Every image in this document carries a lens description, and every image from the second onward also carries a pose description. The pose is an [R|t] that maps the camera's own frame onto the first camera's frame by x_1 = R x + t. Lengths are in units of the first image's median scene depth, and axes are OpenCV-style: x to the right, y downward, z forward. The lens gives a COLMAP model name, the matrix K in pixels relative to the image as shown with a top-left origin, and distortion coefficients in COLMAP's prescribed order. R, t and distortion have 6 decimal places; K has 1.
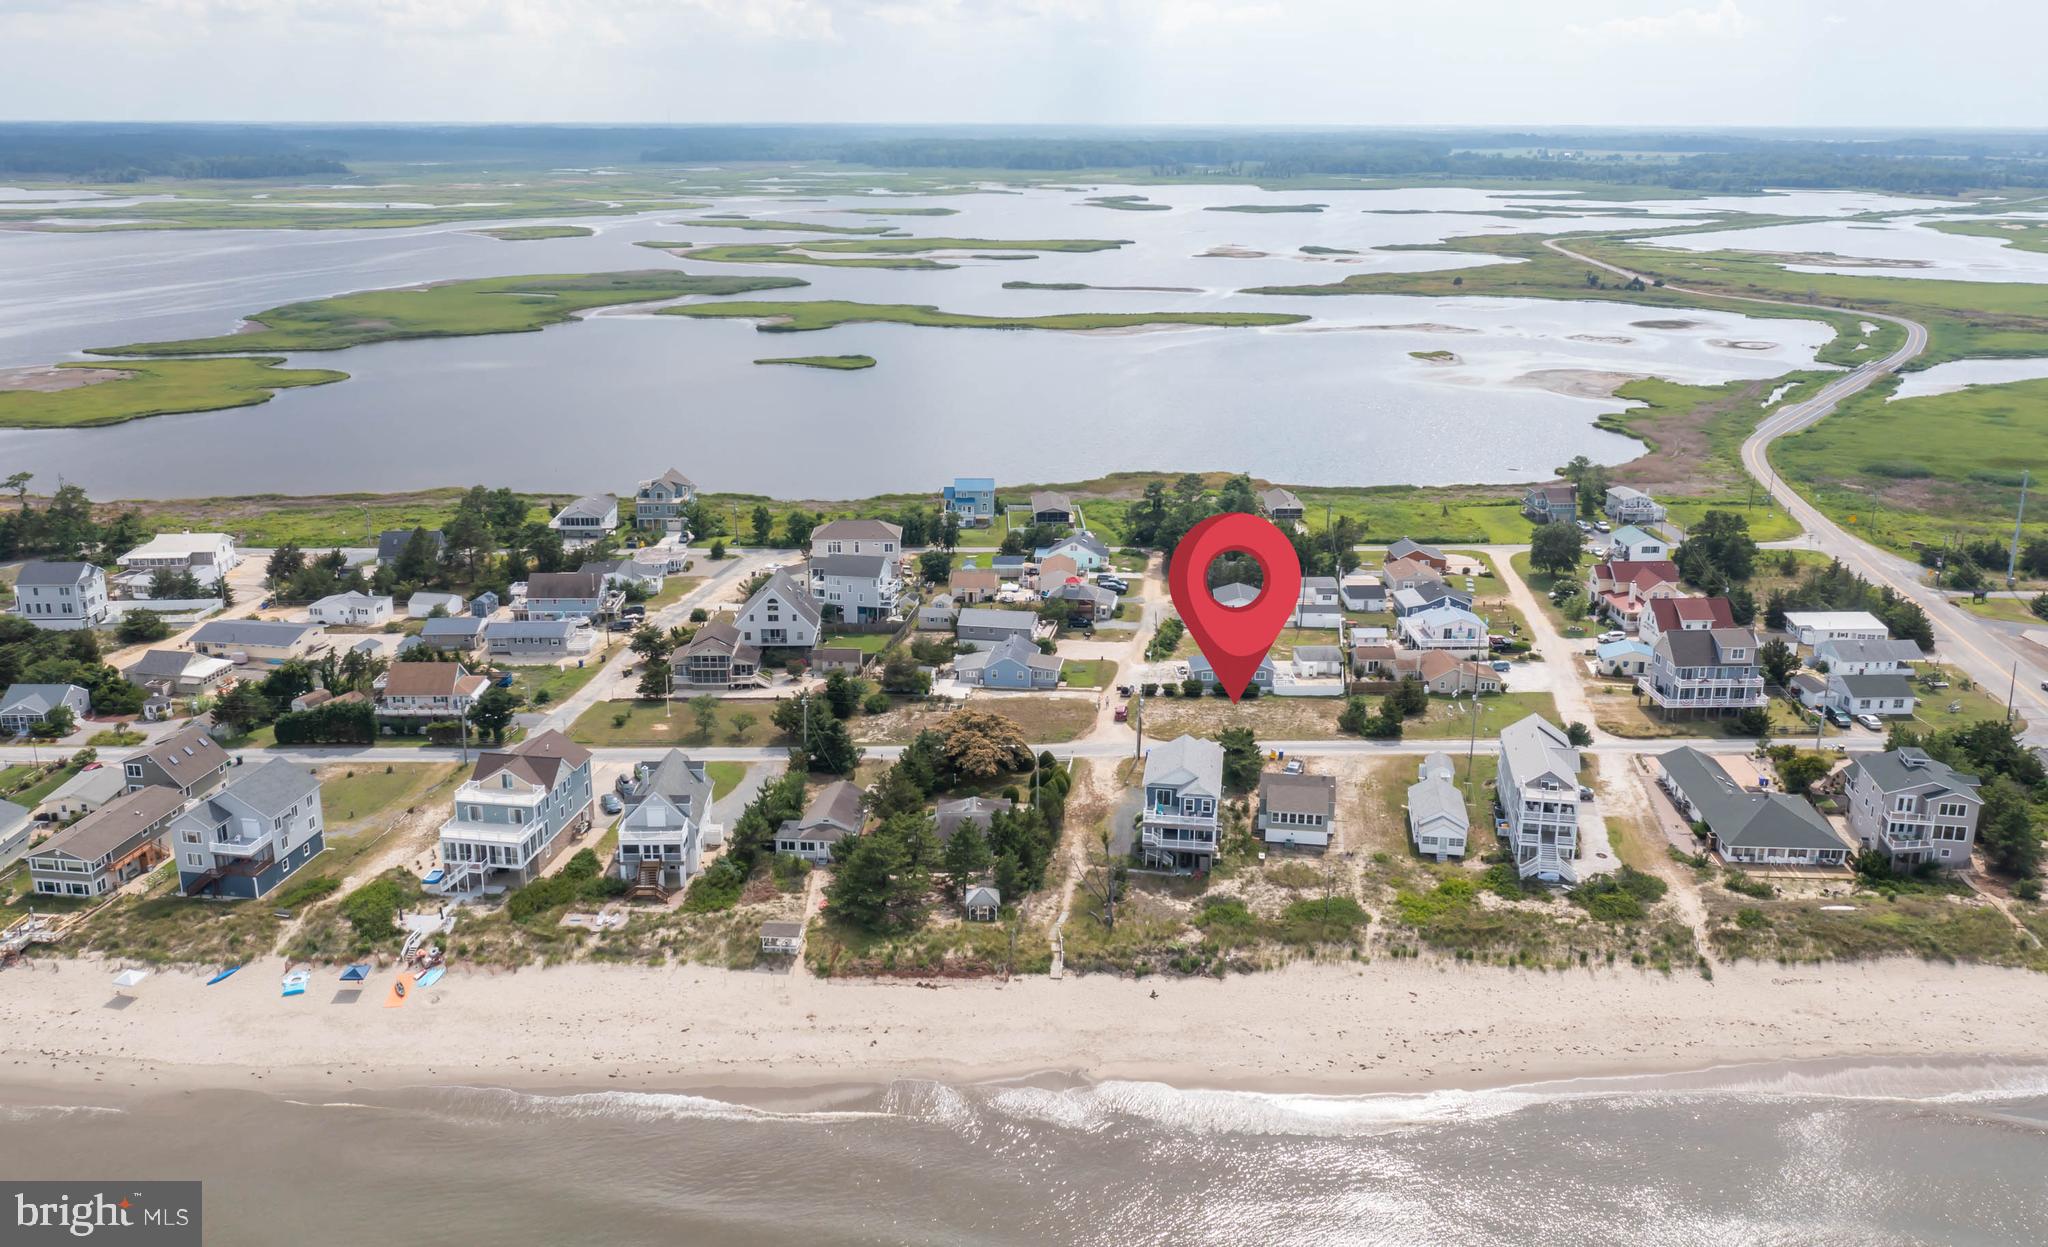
lens RADIAL K [[1606.8, 0, 1034.5], [0, 1606.8, 548.5], [0, 0, 1]] dist [-0.010668, -0.002636]
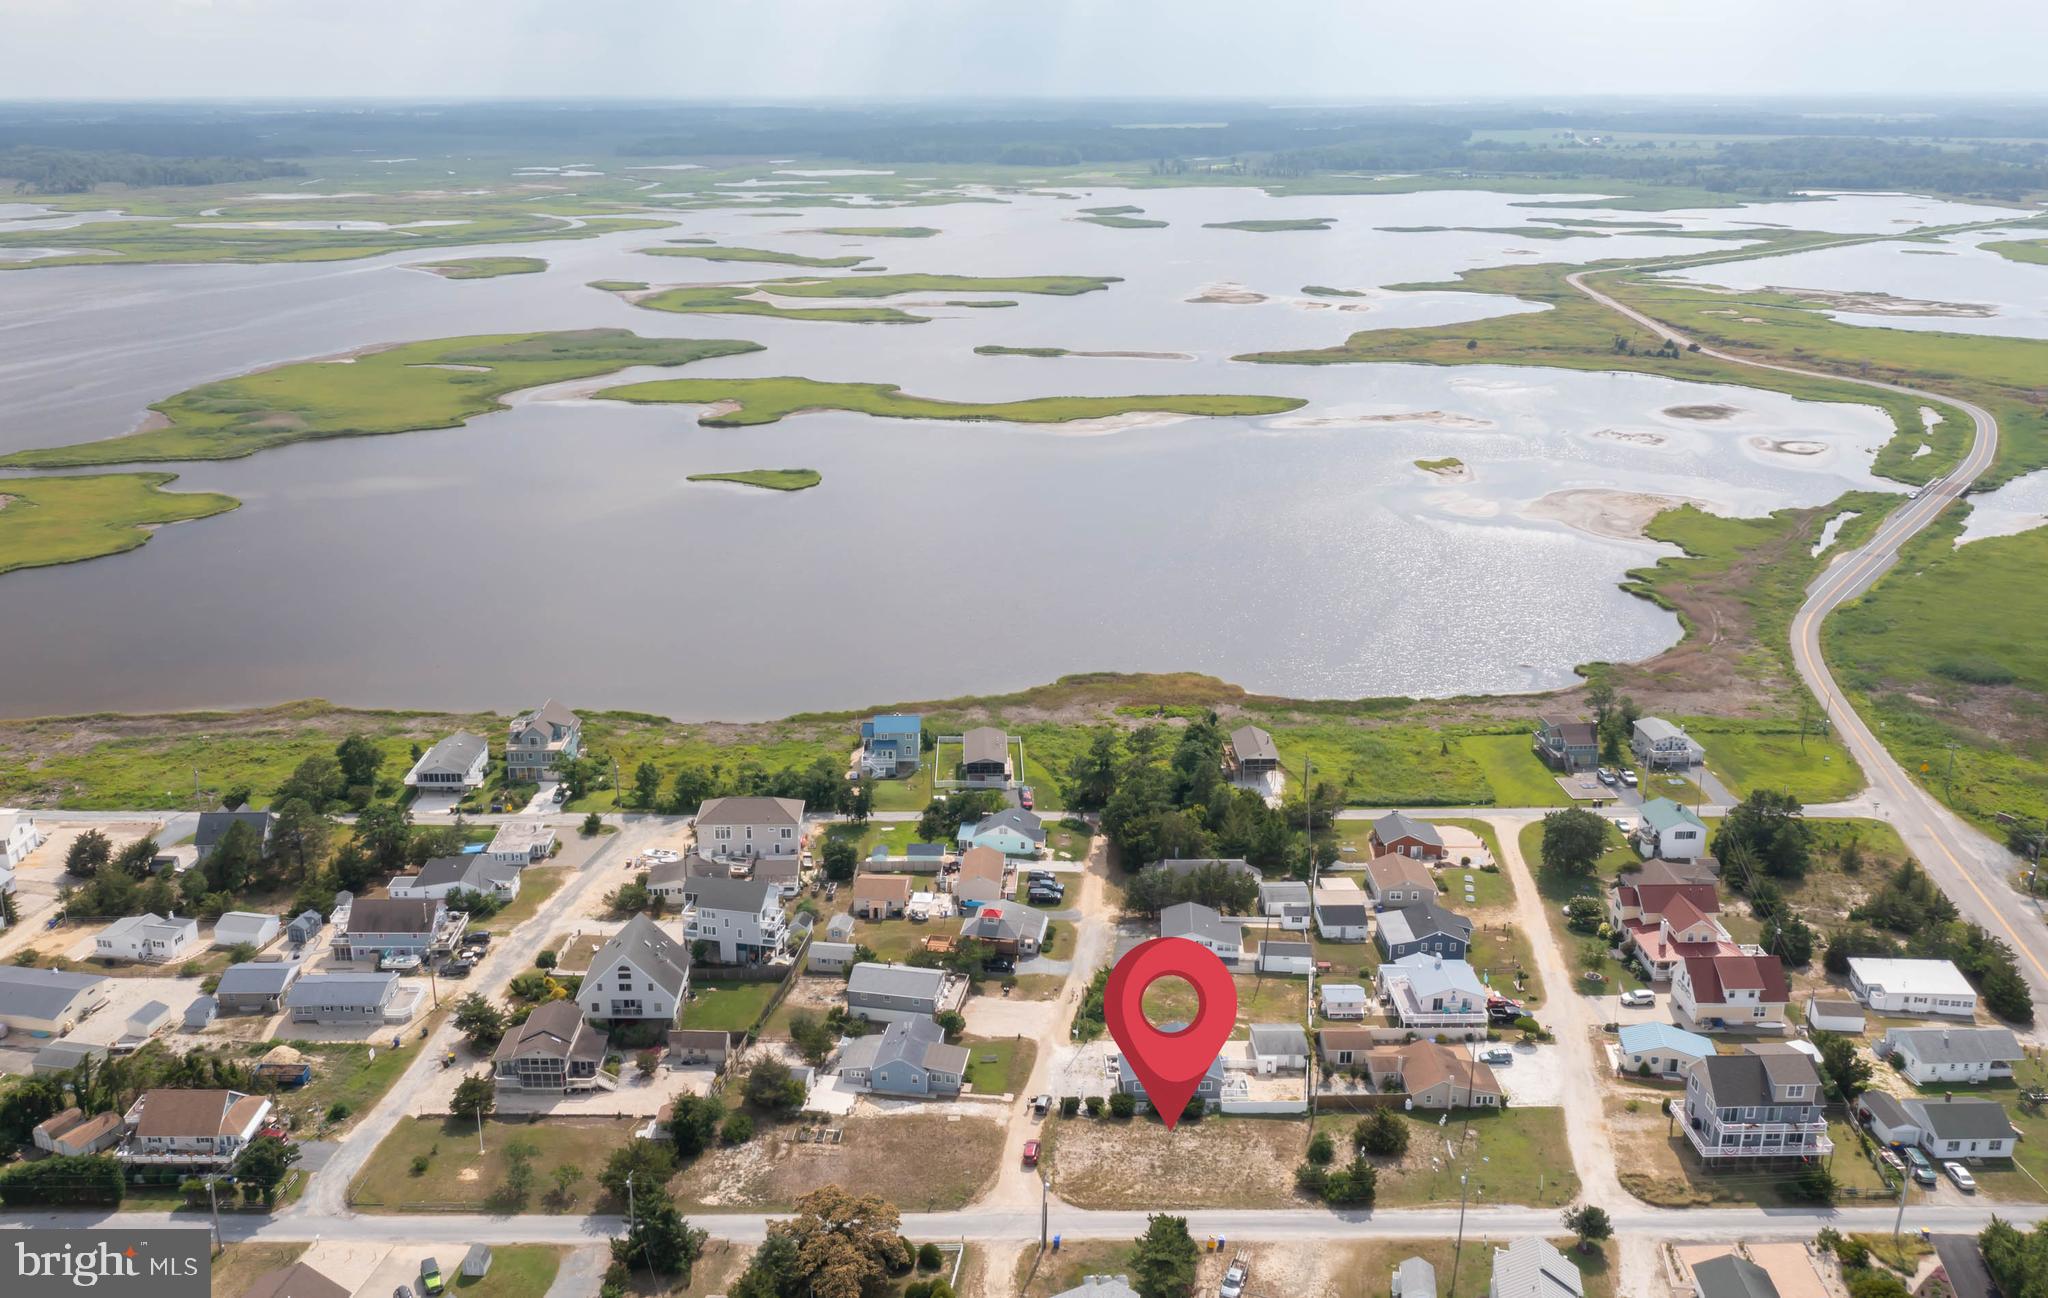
lens RADIAL K [[1672.0, 0, 991.3], [0, 1672.0, 566.2], [0, 0, 1]] dist [-0.012185, 0.000859]
pose [[0.999666, 0.000255, -0.025823, 0.039366], [0.000163, 0.999869, 0.016182, -0.148945], [0.025824, -0.016181, 0.999536, 0.109657]]
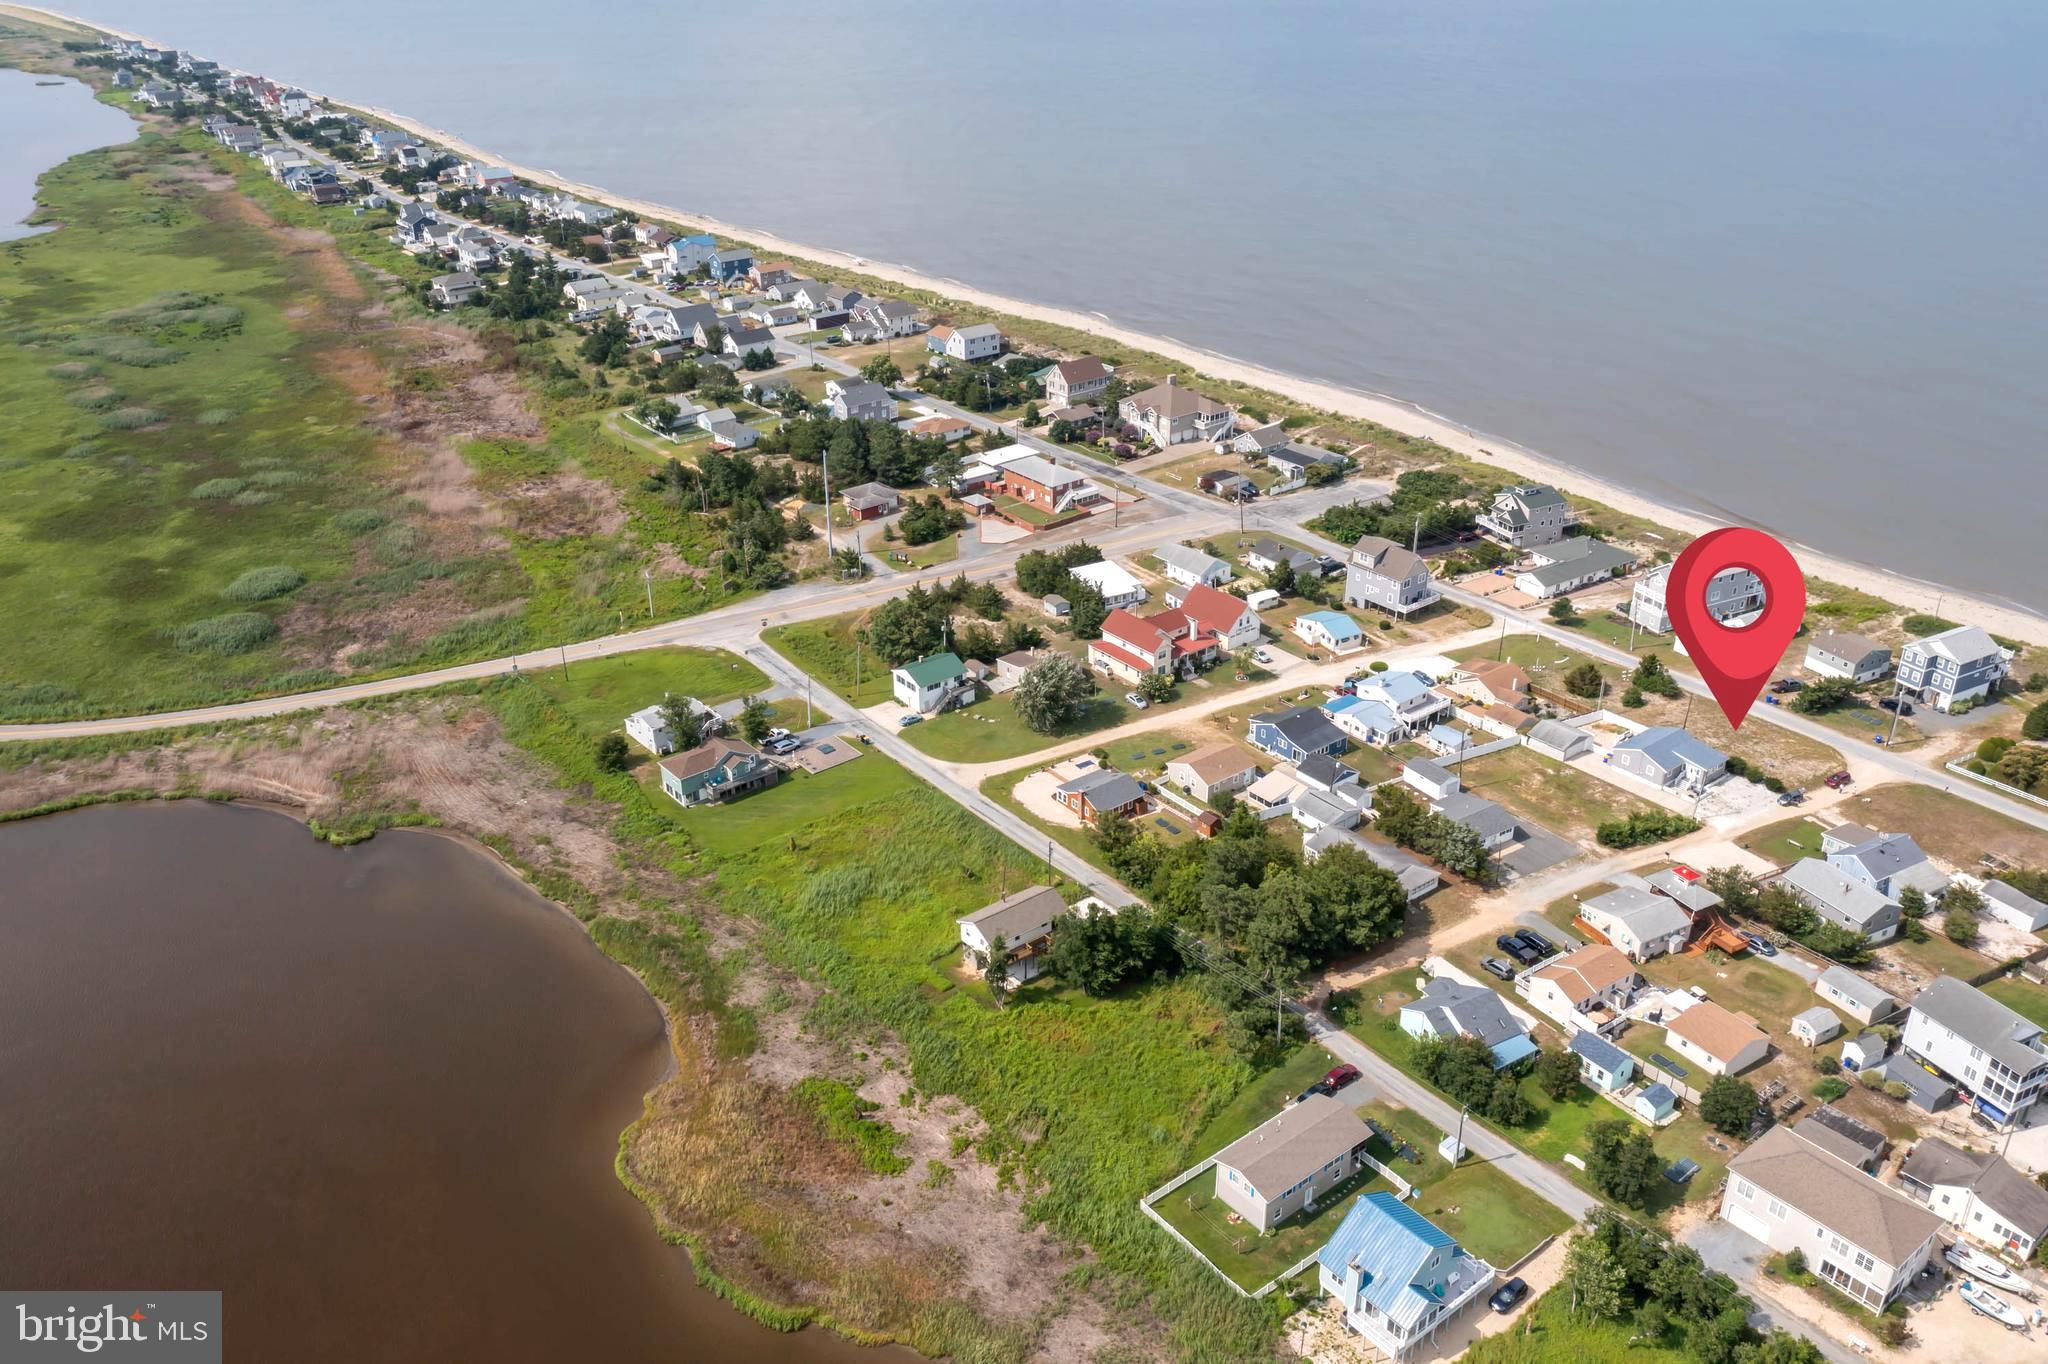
lens RADIAL K [[1599.2, 0, 1014.2], [0, 1599.2, 663.9], [0, 0, 1]] dist [-0.013765, 0.001249]
pose [[-0.583342, -0.347726, 0.734029, -0.254570], [0.219270, 0.802751, 0.554538, -0.451143], [-0.782069, 0.484435, -0.392033, 1.259528]]
